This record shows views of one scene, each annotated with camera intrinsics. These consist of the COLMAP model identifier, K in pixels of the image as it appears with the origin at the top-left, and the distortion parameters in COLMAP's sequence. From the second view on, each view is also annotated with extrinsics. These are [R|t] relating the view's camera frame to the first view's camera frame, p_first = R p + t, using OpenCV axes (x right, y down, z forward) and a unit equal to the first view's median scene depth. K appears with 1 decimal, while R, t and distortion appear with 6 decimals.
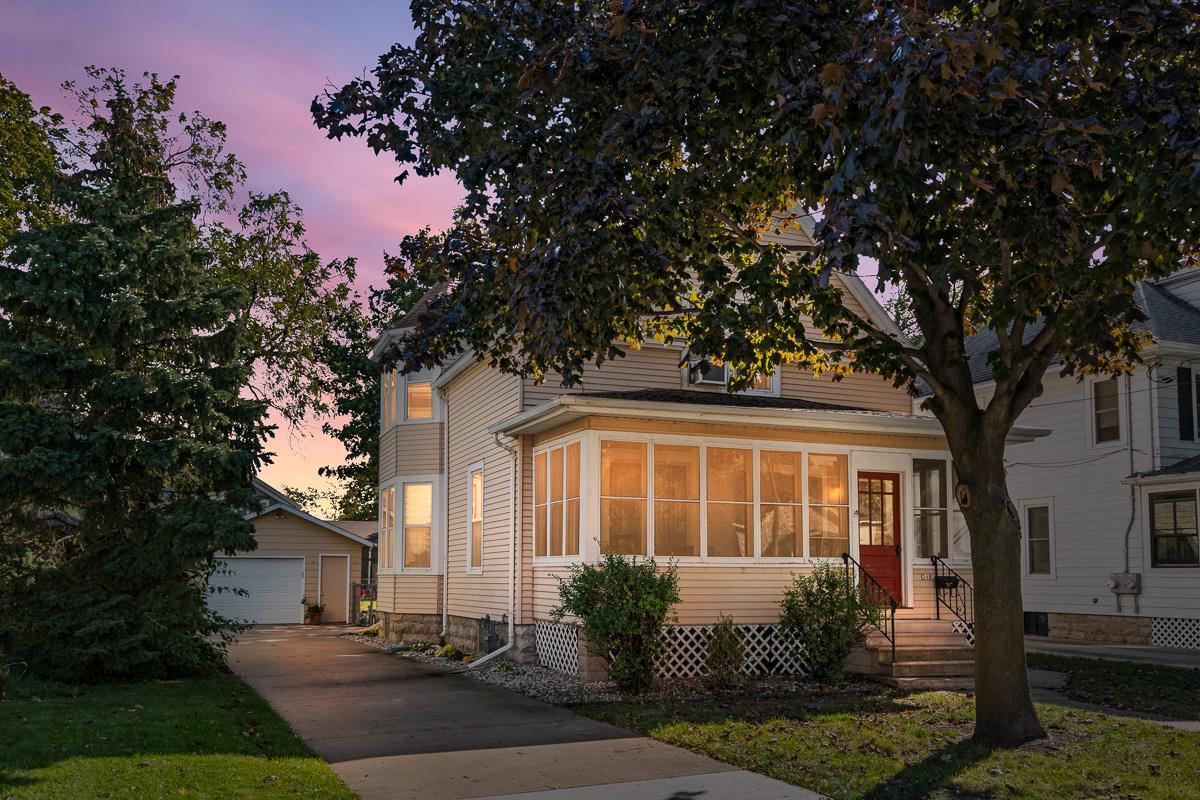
lens RADIAL K [[1039.4, 0, 517.7], [0, 1039.4, 490.2], [0, 0, 1]] dist [-0.045324, 0.002853]
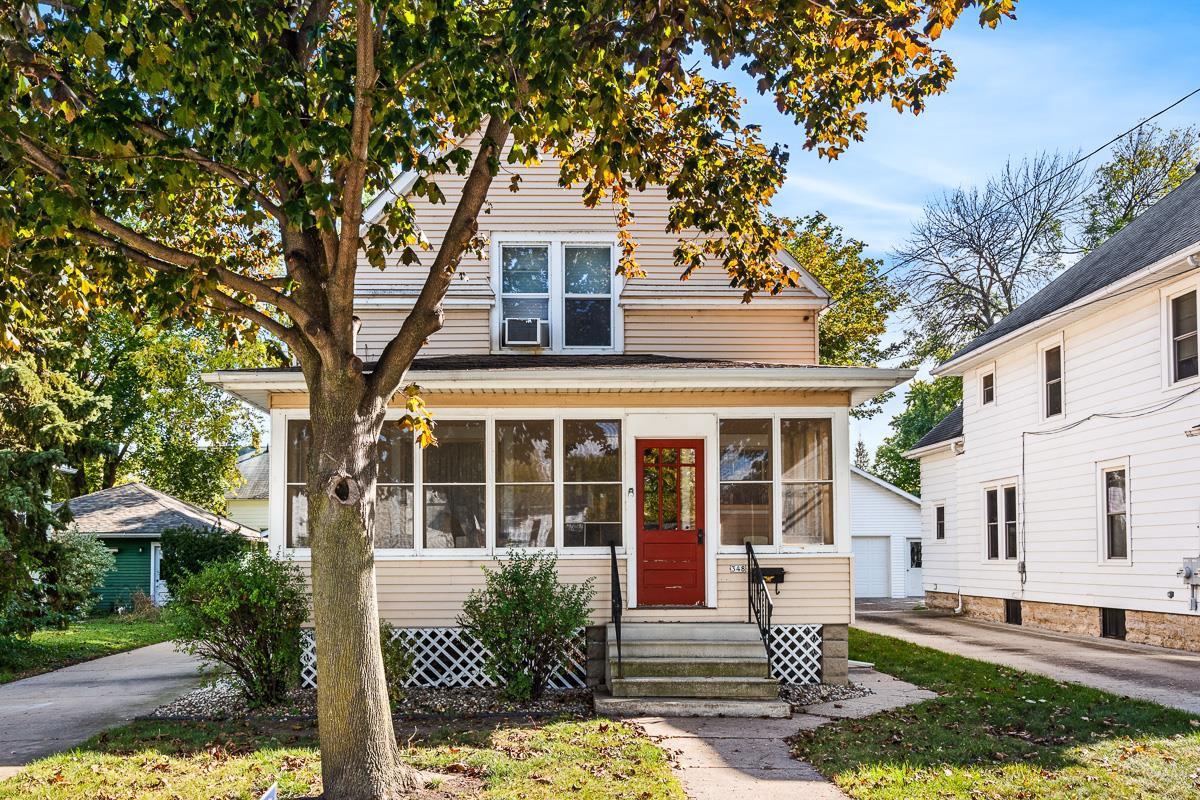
lens RADIAL K [[1039.4, 0, 517.7], [0, 1039.4, 490.2], [0, 0, 1]] dist [-0.045324, 0.002853]
pose [[0.951379, -0.030308, -0.306528, 0.482988], [0.034993, 0.999340, 0.009798, 0.010059], [0.306028, -0.020048, 0.951811, 0.193554]]
